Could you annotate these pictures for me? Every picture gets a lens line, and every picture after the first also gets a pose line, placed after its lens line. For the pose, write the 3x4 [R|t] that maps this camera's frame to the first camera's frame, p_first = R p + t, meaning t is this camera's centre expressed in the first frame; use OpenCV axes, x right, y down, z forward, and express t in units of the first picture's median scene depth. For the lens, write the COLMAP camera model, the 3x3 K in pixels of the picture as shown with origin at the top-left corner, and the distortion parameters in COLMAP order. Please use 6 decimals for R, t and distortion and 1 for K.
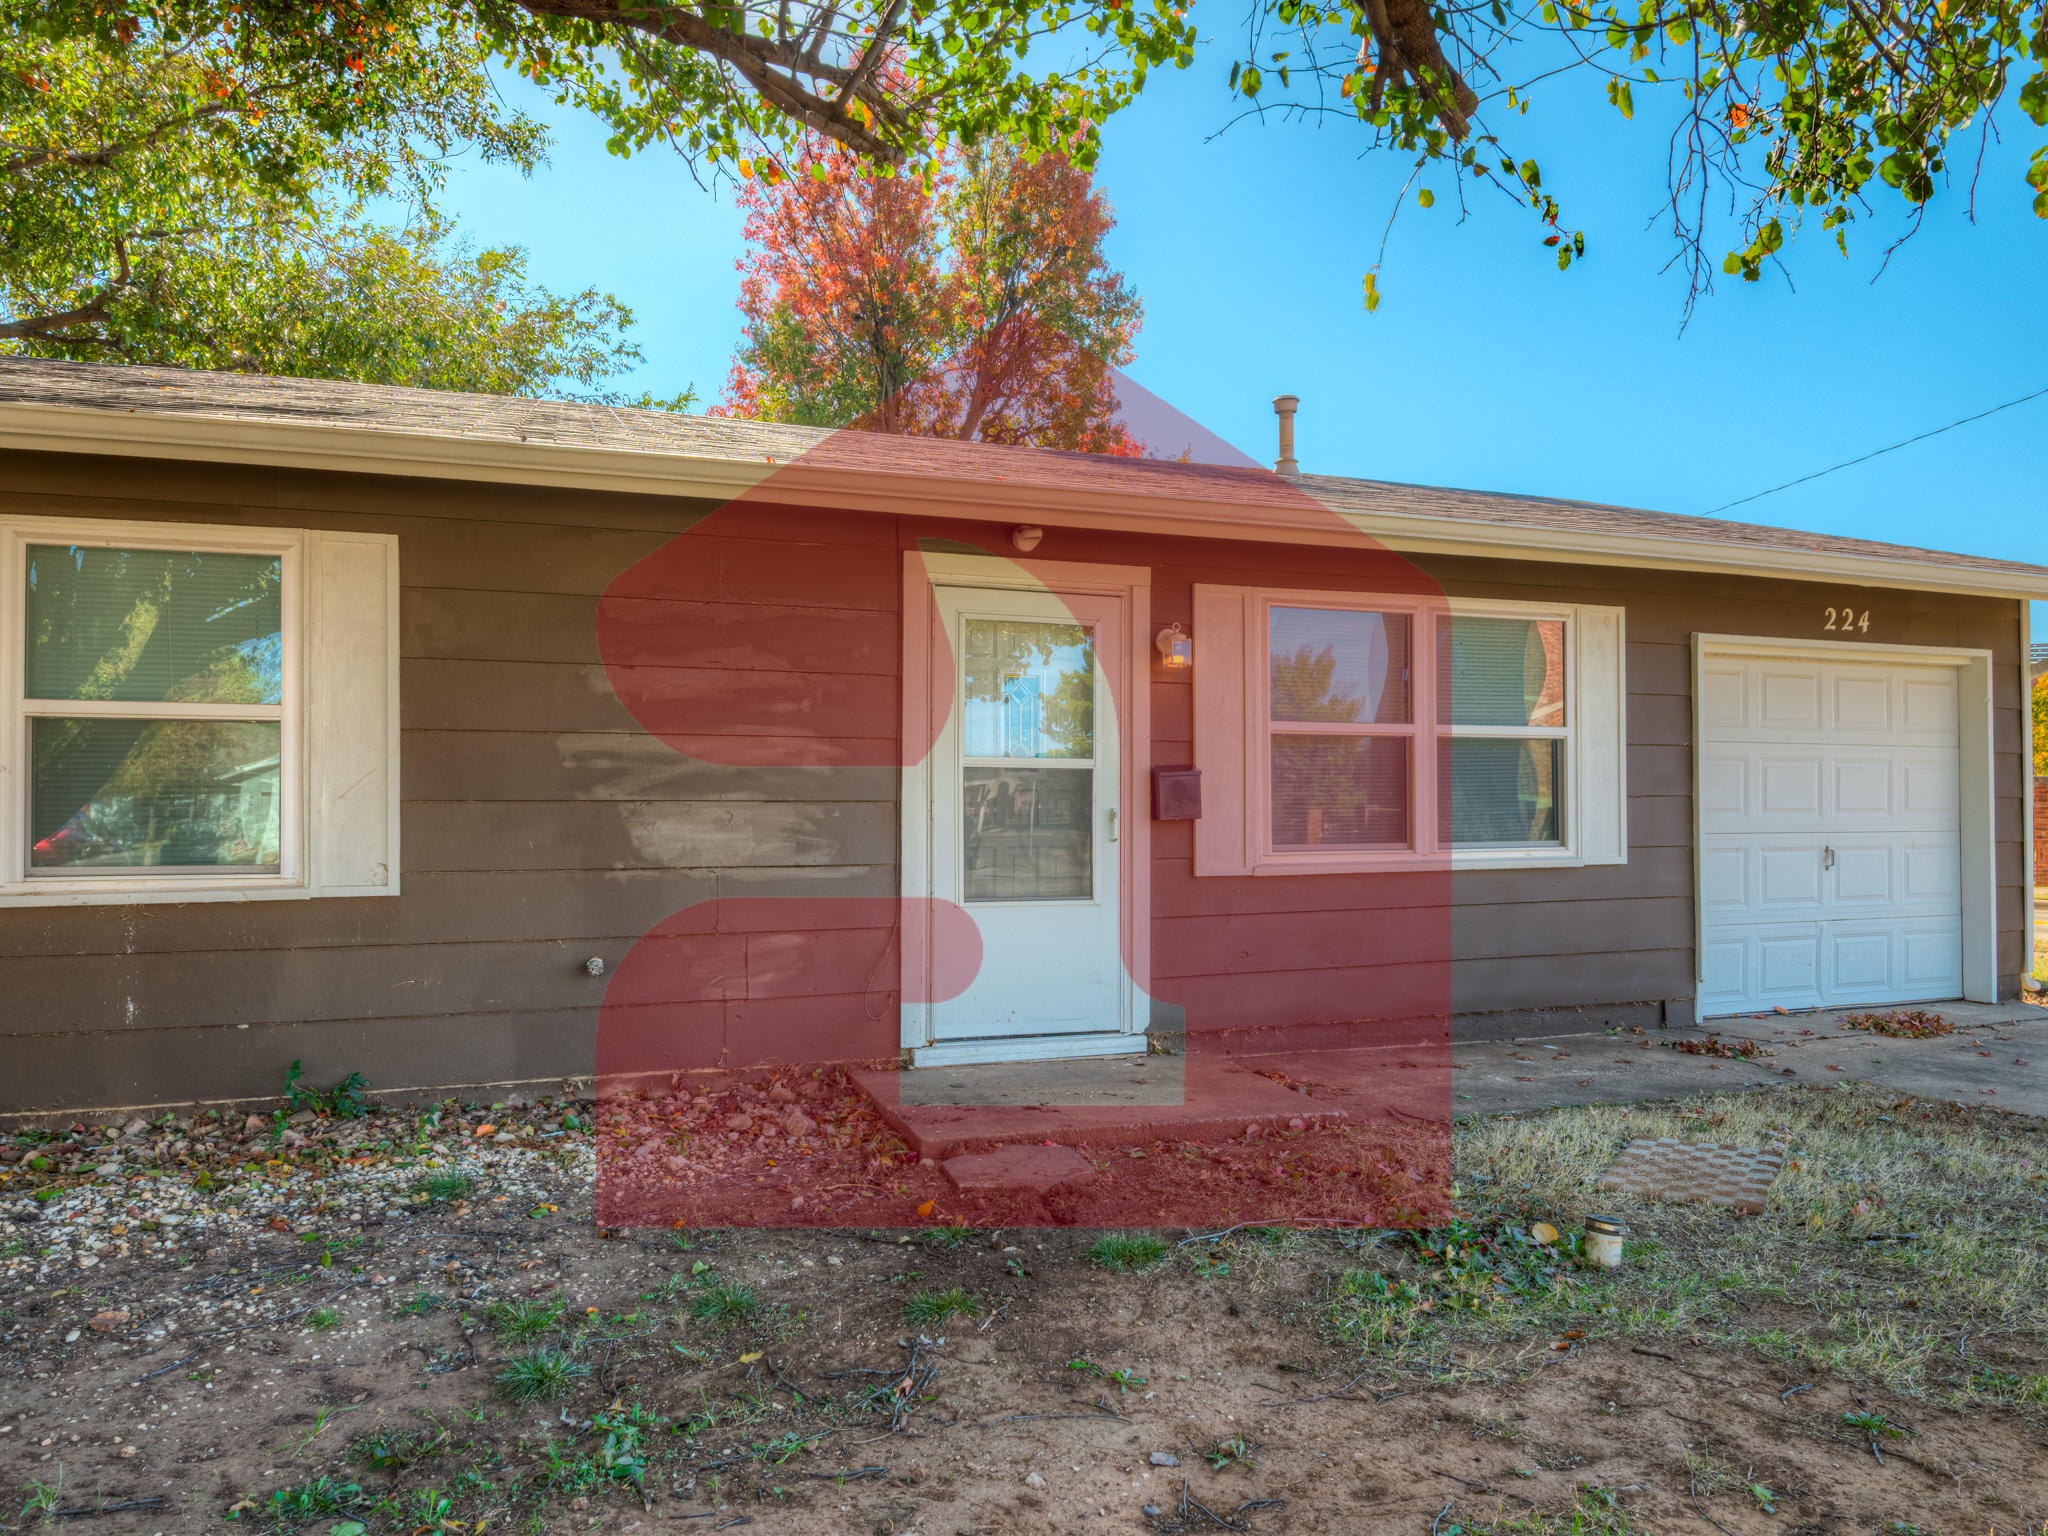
lens RADIAL K [[1136.0, 0, 927.1], [0, 1136.0, 769.8], [0, 0, 1]] dist [0.009954, 0.000311]
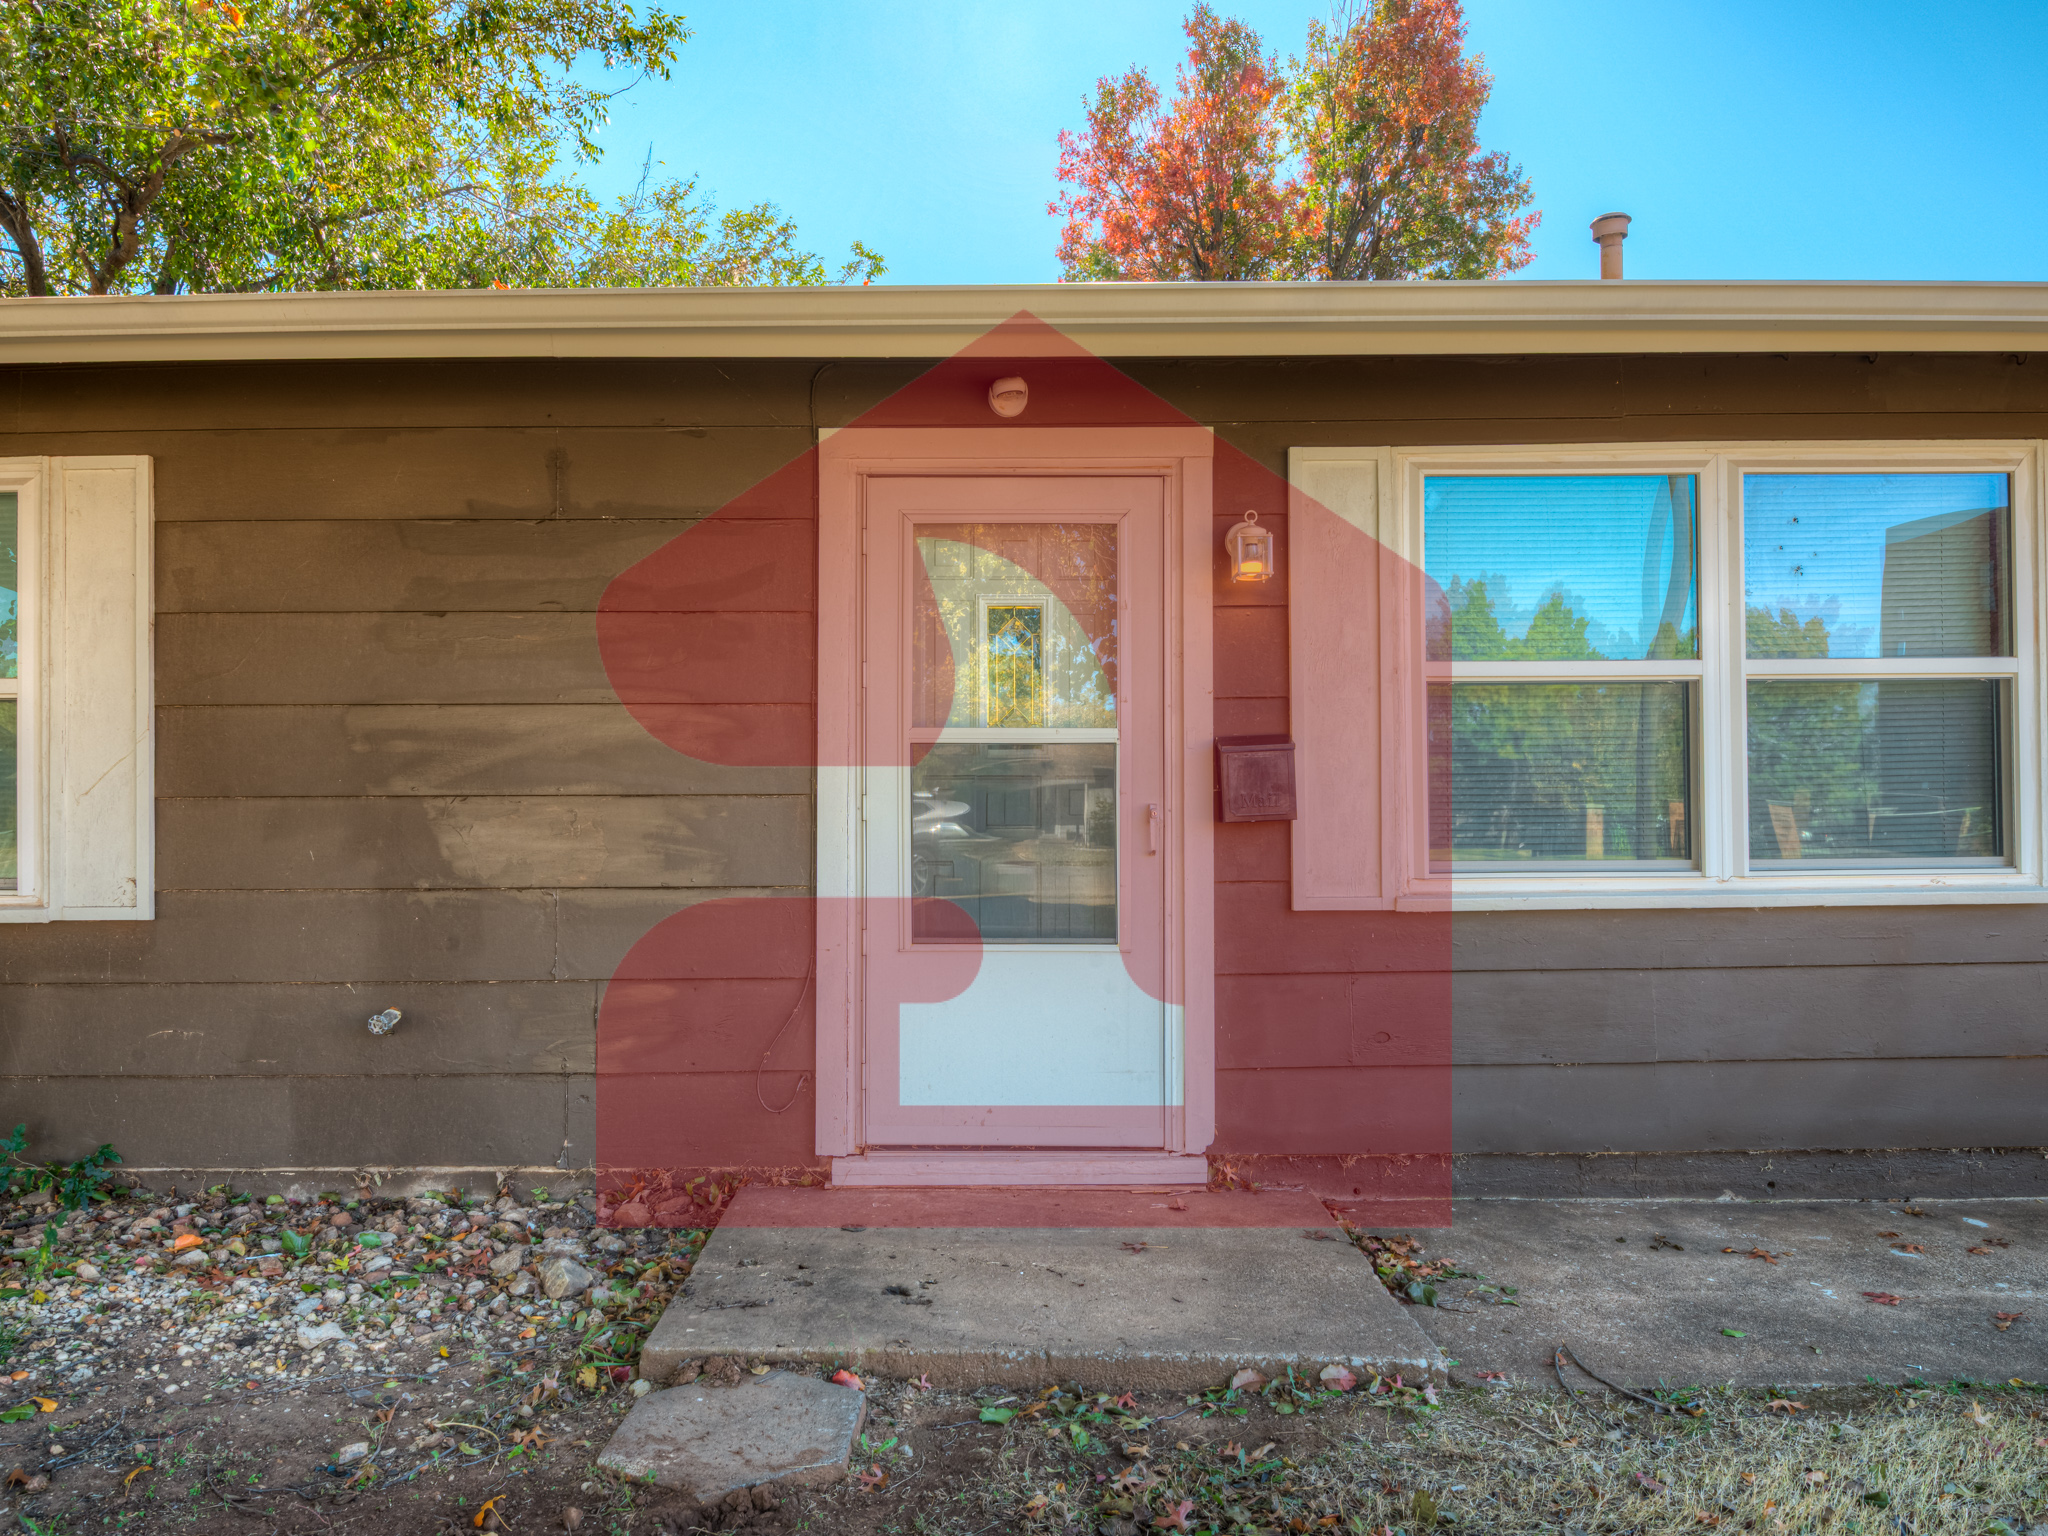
lens RADIAL K [[1167.7, 0, 1024.0], [0, 1167.7, 768.0], [0, 0, 1]] dist [0.011403, -0.015455]
pose [[0.959977, -0.011962, -0.279825, 0.302471], [0.013529, 0.999902, 0.003671, 0.011152], [0.279753, -0.007310, 0.960044, 0.368506]]
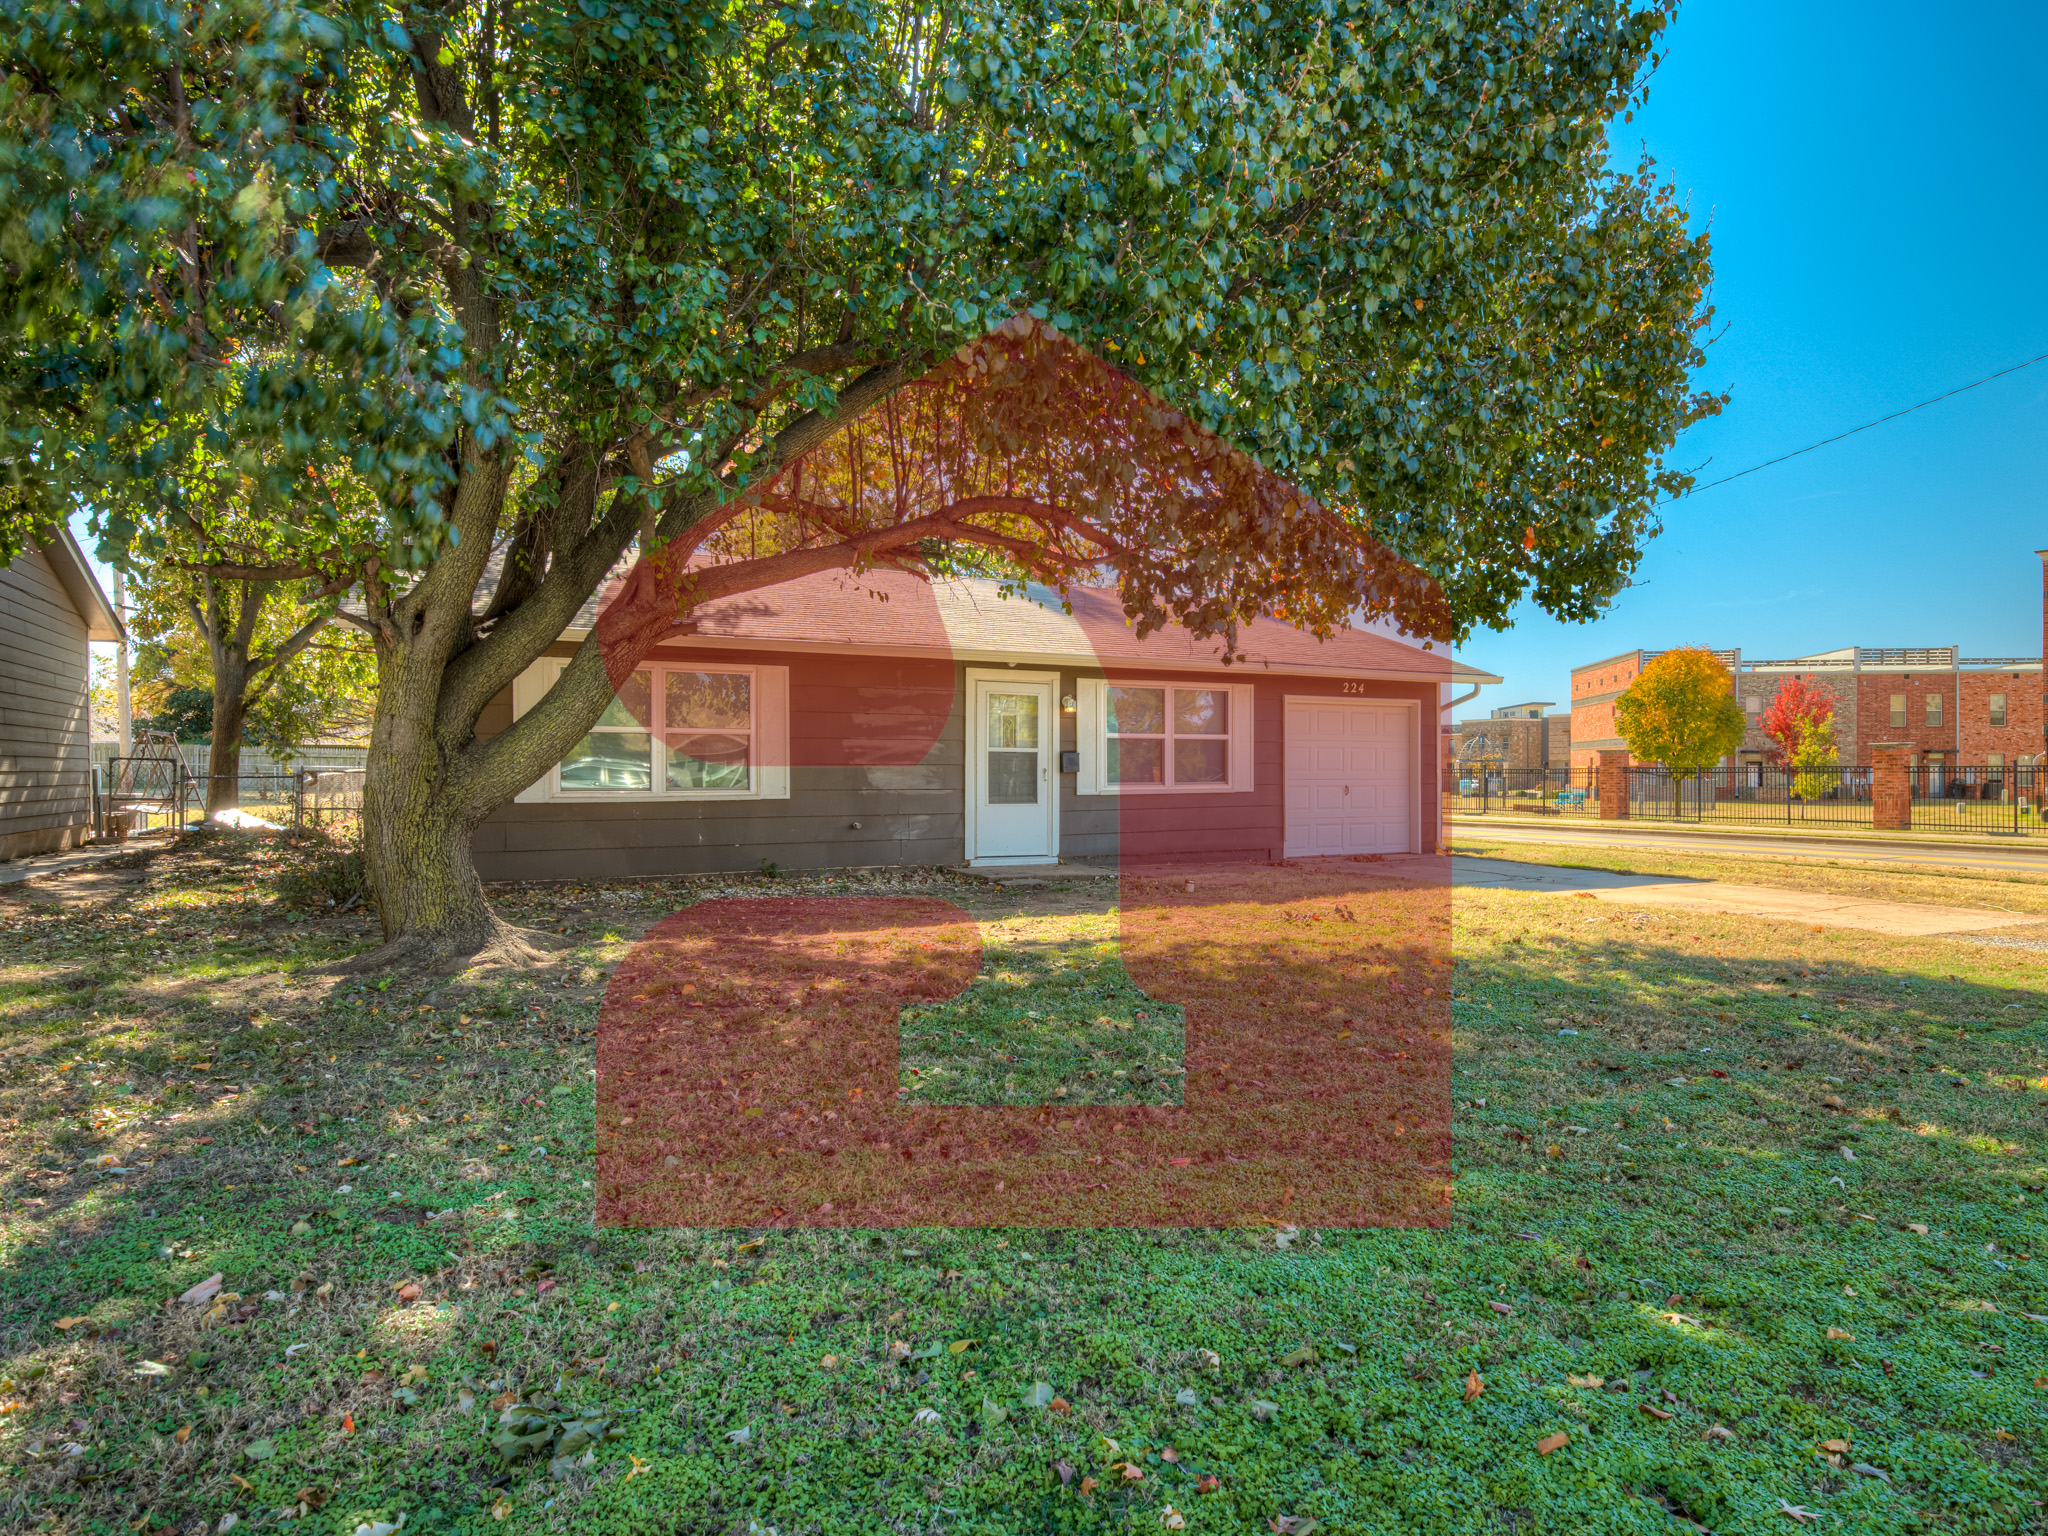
lens RADIAL K [[1349.2, 0, 1024.0], [0, 1349.2, 768.0], [0, 0, 1]] dist [-0.002415, -0.000415]
pose [[0.985737, -0.001491, 0.168287, -0.417360], [-0.000876, 0.999902, 0.013989, -0.008040], [-0.168291, -0.013937, 0.985639, -2.100741]]
